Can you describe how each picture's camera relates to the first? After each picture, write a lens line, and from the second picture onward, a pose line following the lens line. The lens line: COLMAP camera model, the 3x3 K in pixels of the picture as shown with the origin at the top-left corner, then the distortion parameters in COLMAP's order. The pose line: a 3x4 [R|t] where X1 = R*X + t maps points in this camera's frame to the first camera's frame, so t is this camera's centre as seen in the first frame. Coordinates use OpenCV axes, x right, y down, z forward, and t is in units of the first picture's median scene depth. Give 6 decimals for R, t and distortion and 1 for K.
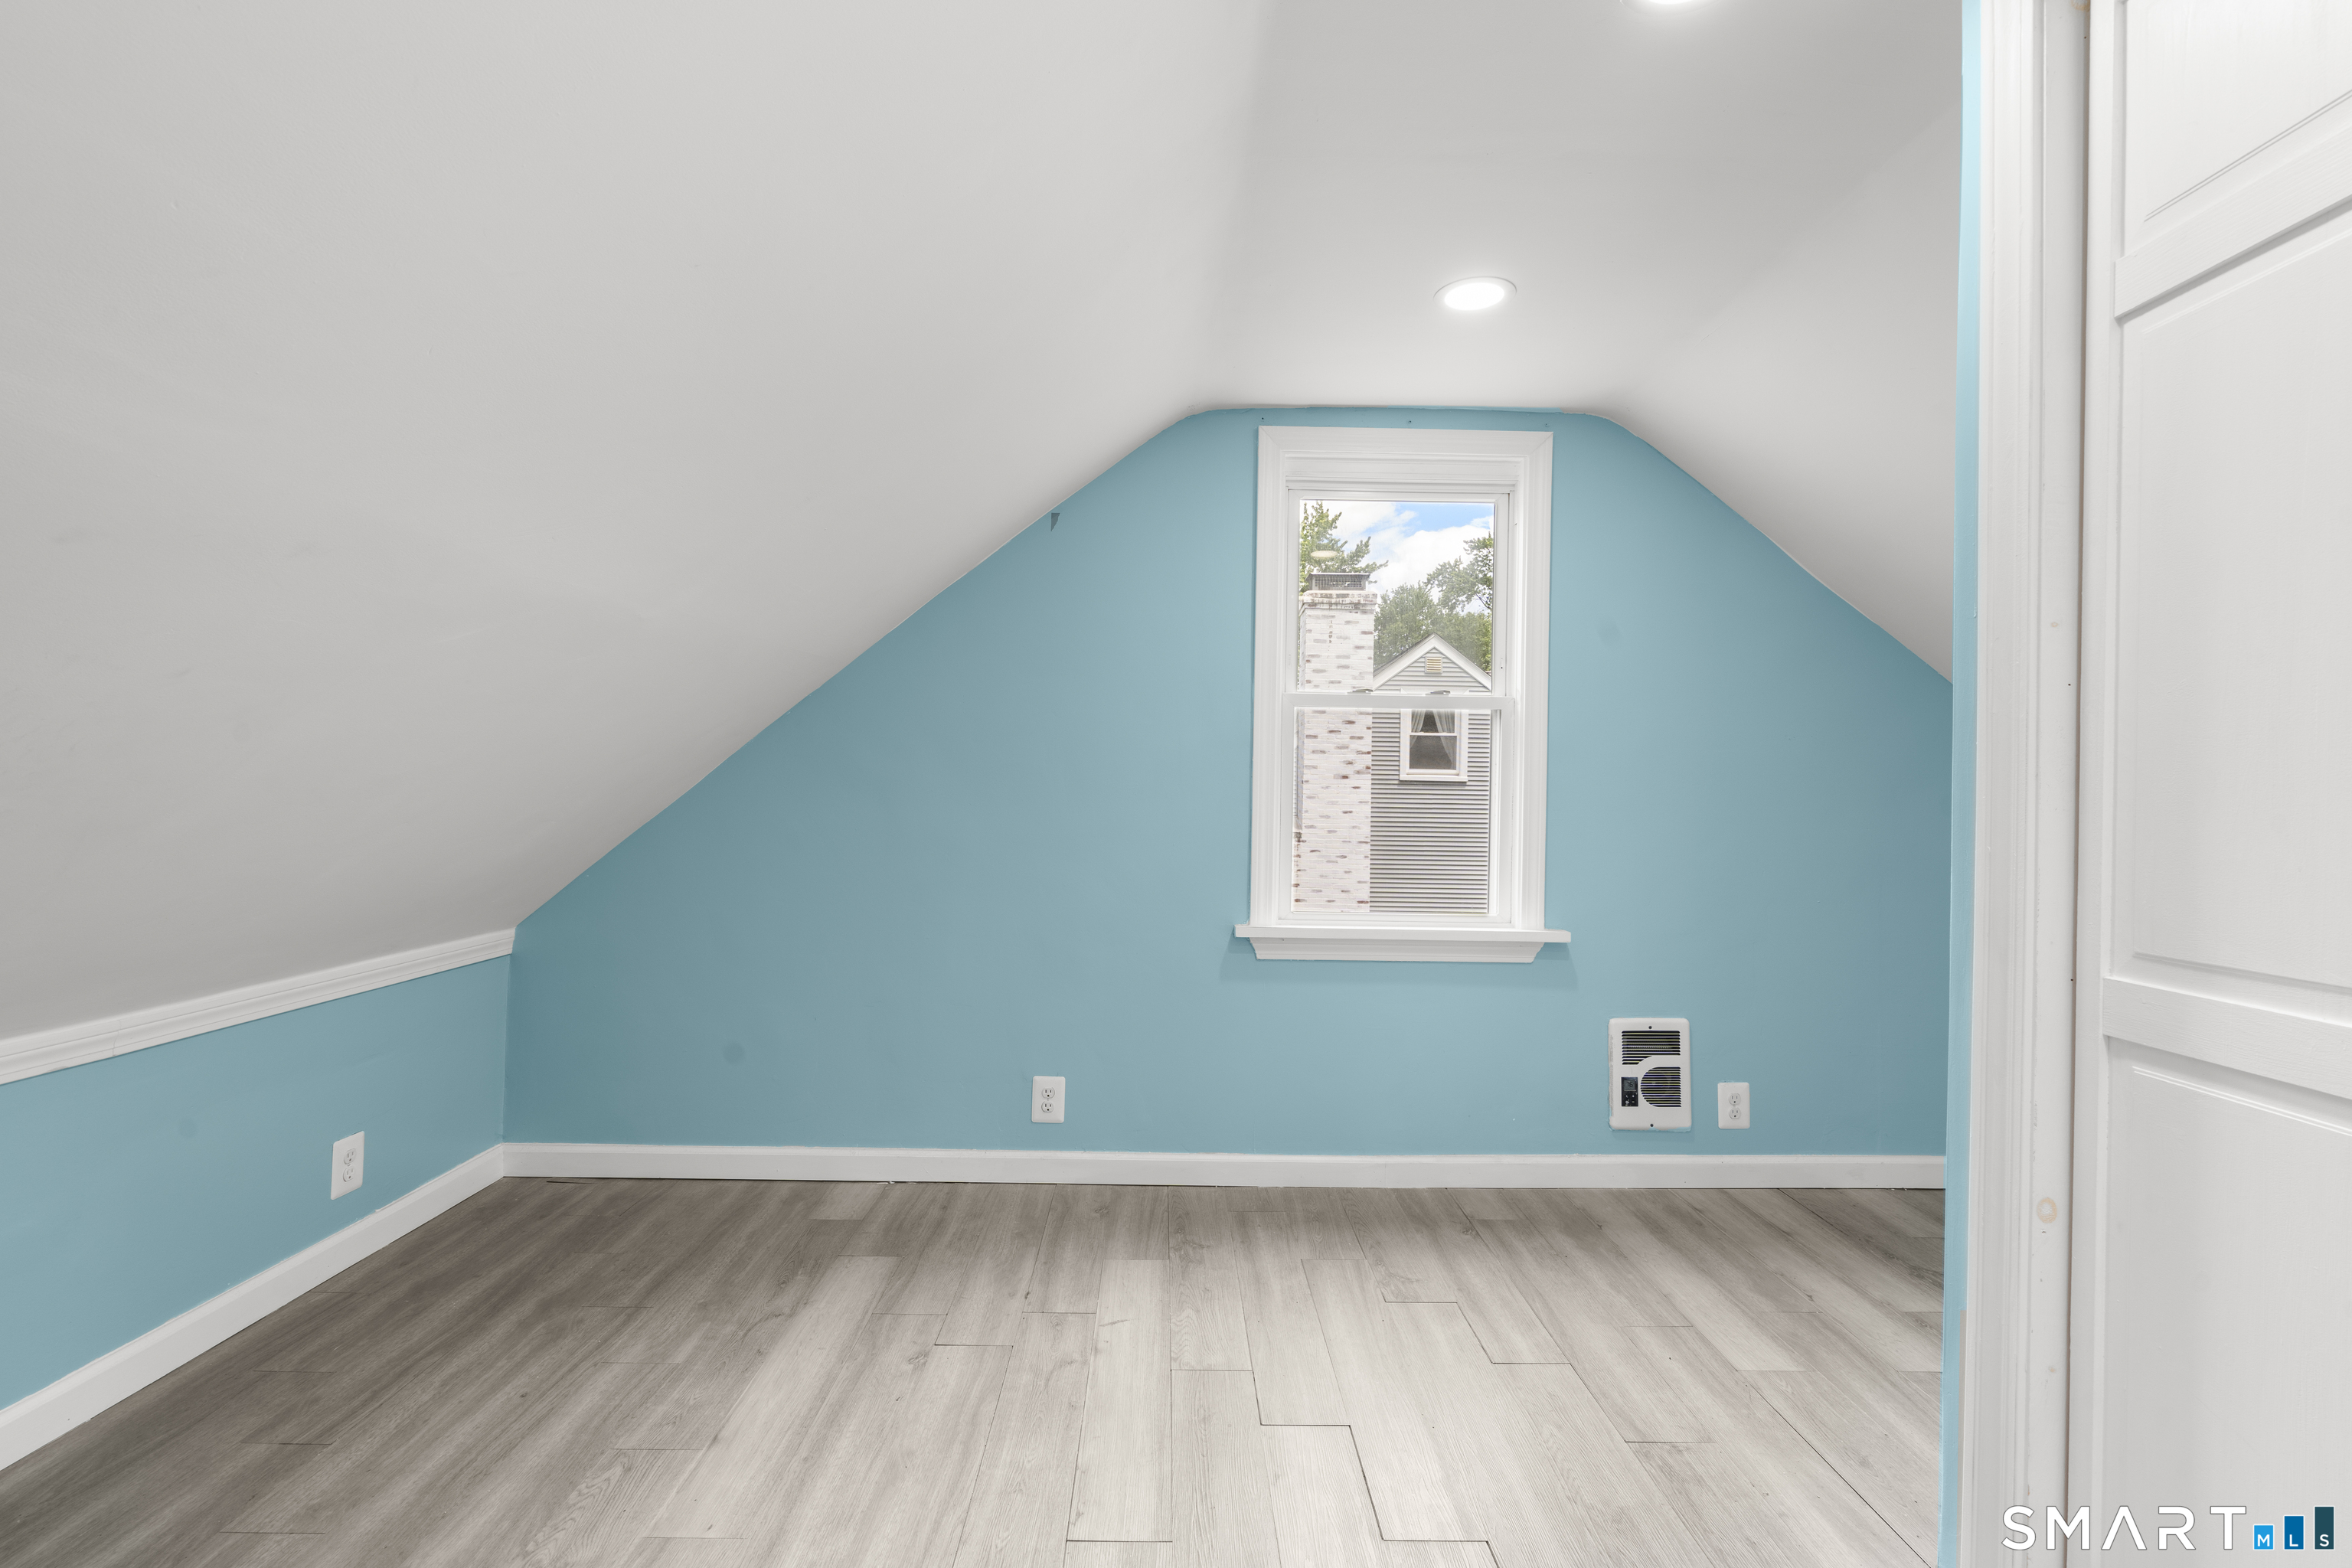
lens RADIAL K [[1075.7, 0, 1176.0], [0, 1075.7, 784.0], [0, 0, 1]] dist [0.000480, 0.000156]
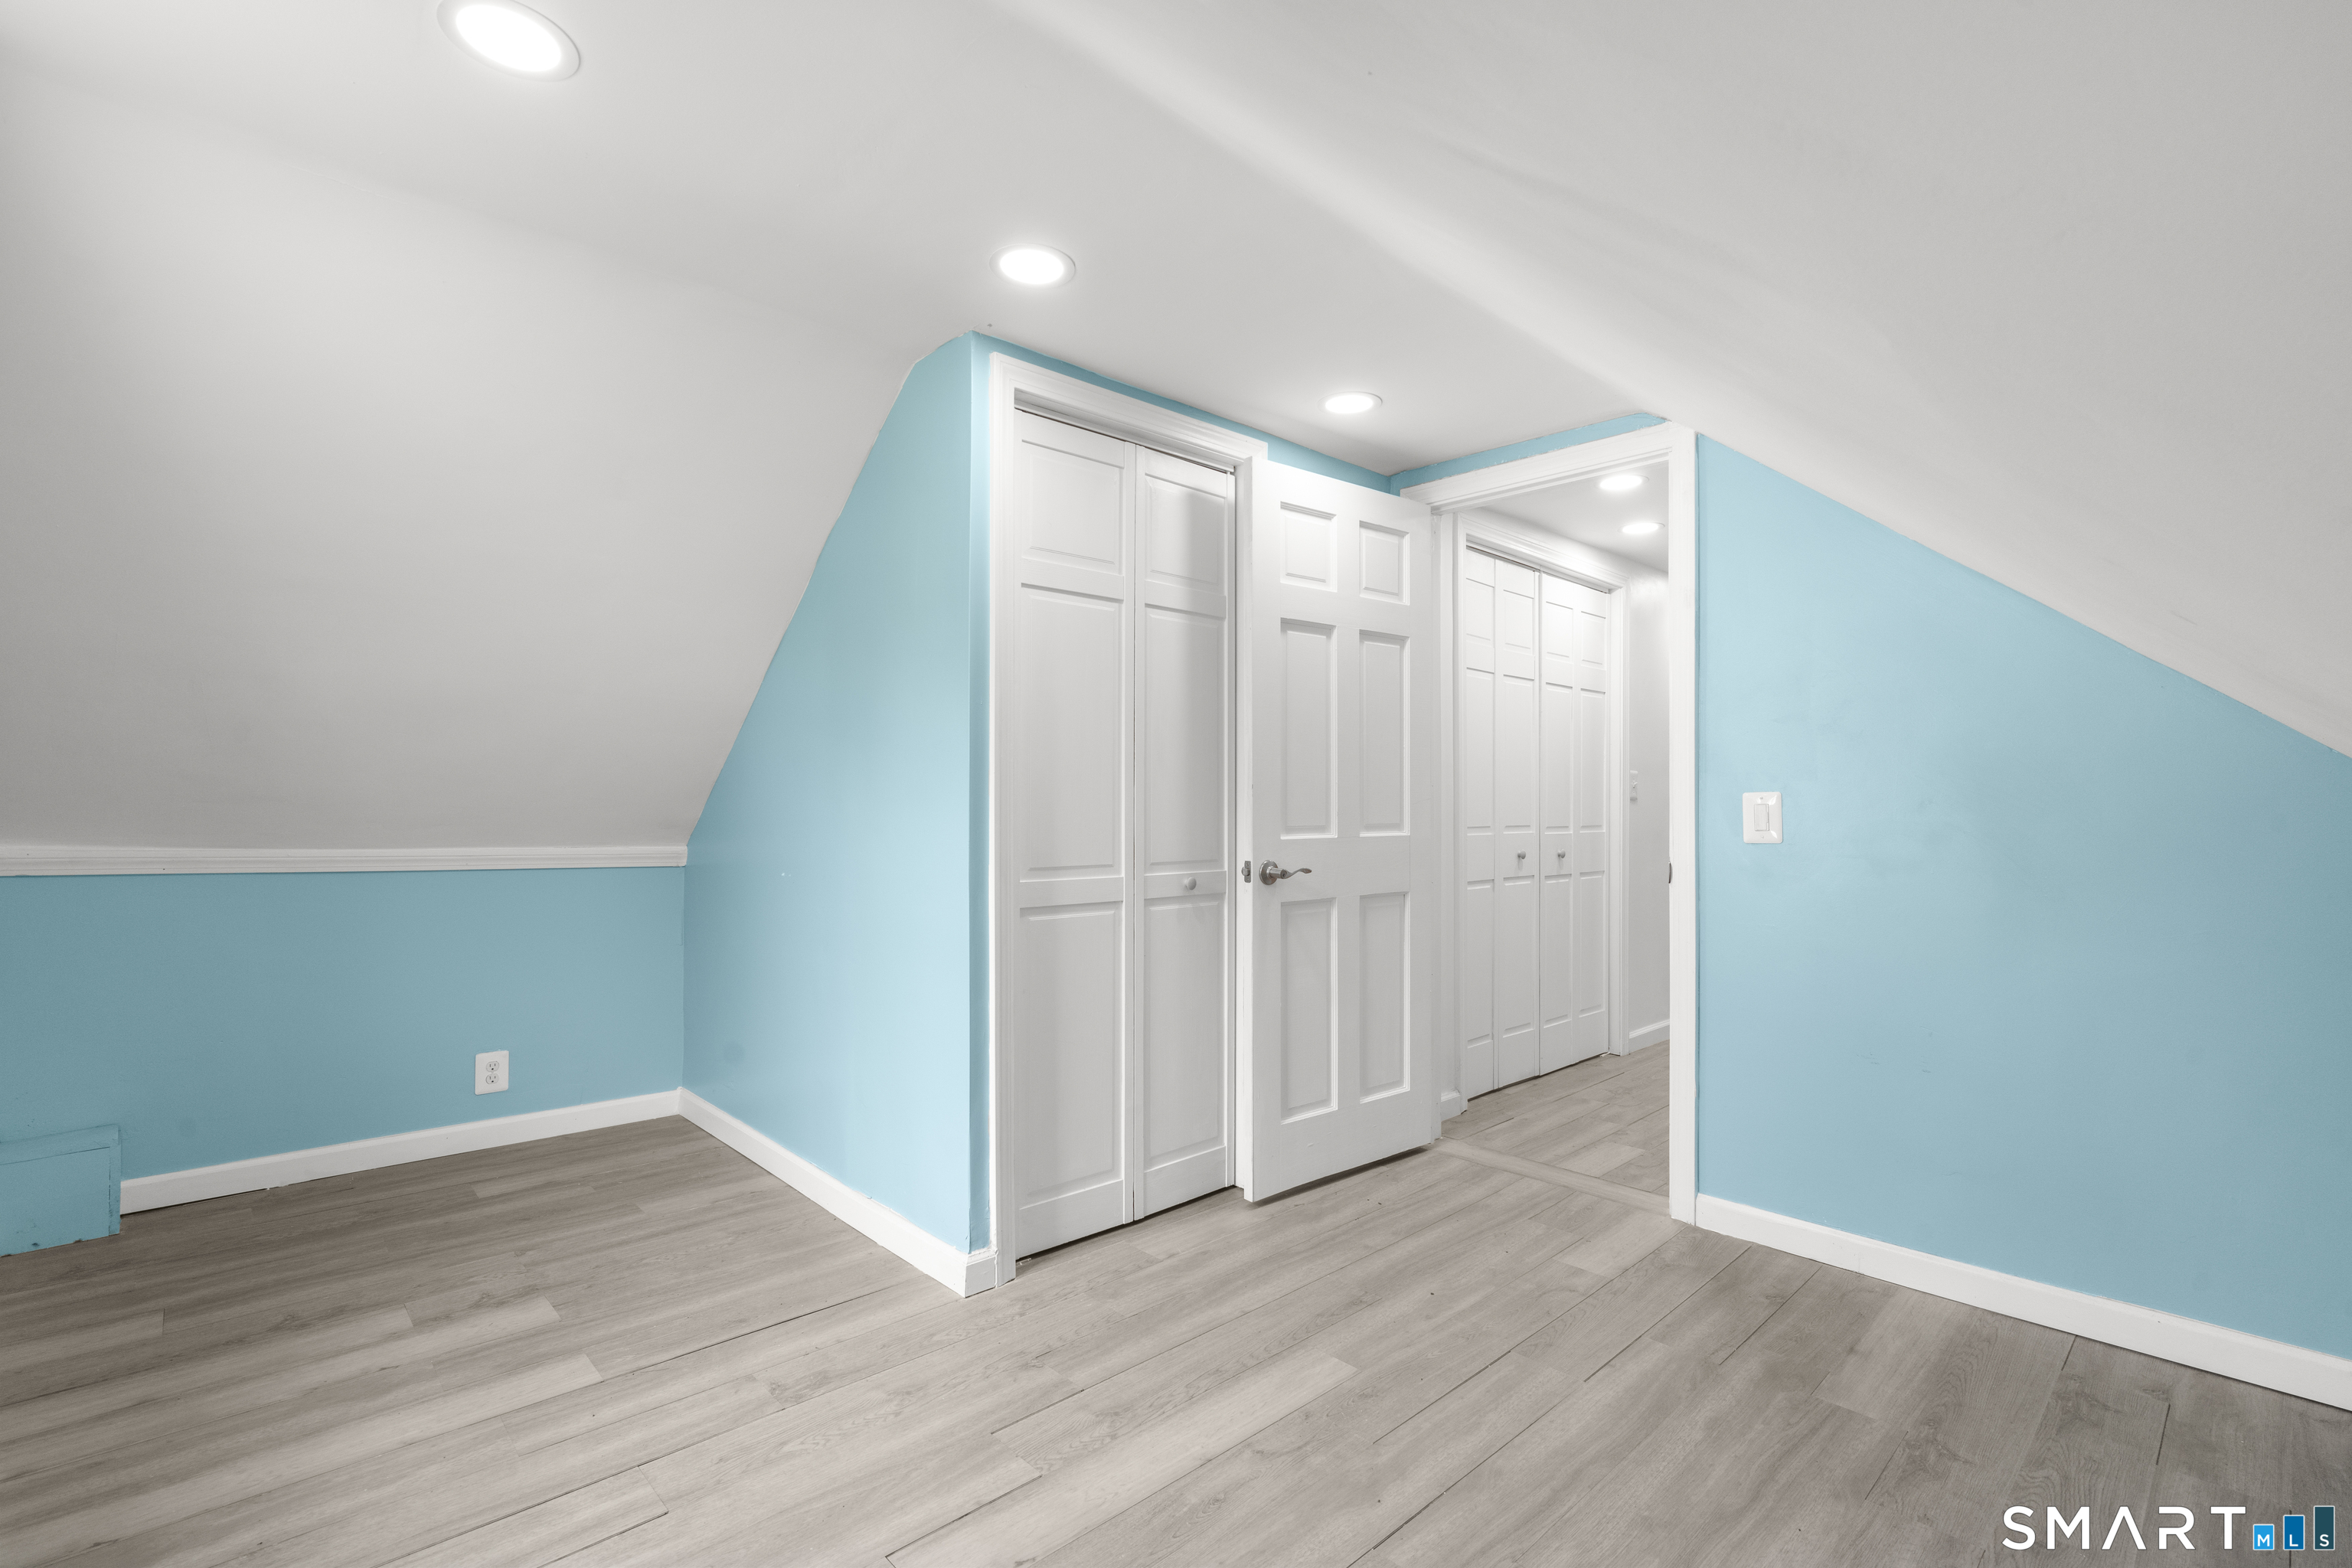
lens RADIAL K [[1054.3, 0, 1175.0], [0, 1054.3, 790.2], [0, 0, 1]] dist [-0.009116, 0.005563]
pose [[-0.668320, -0.010501, 0.743800, -0.482458], [-0.019347, 0.999807, -0.003268, -0.002533], [-0.743623, -0.016574, -0.668394, 1.133395]]
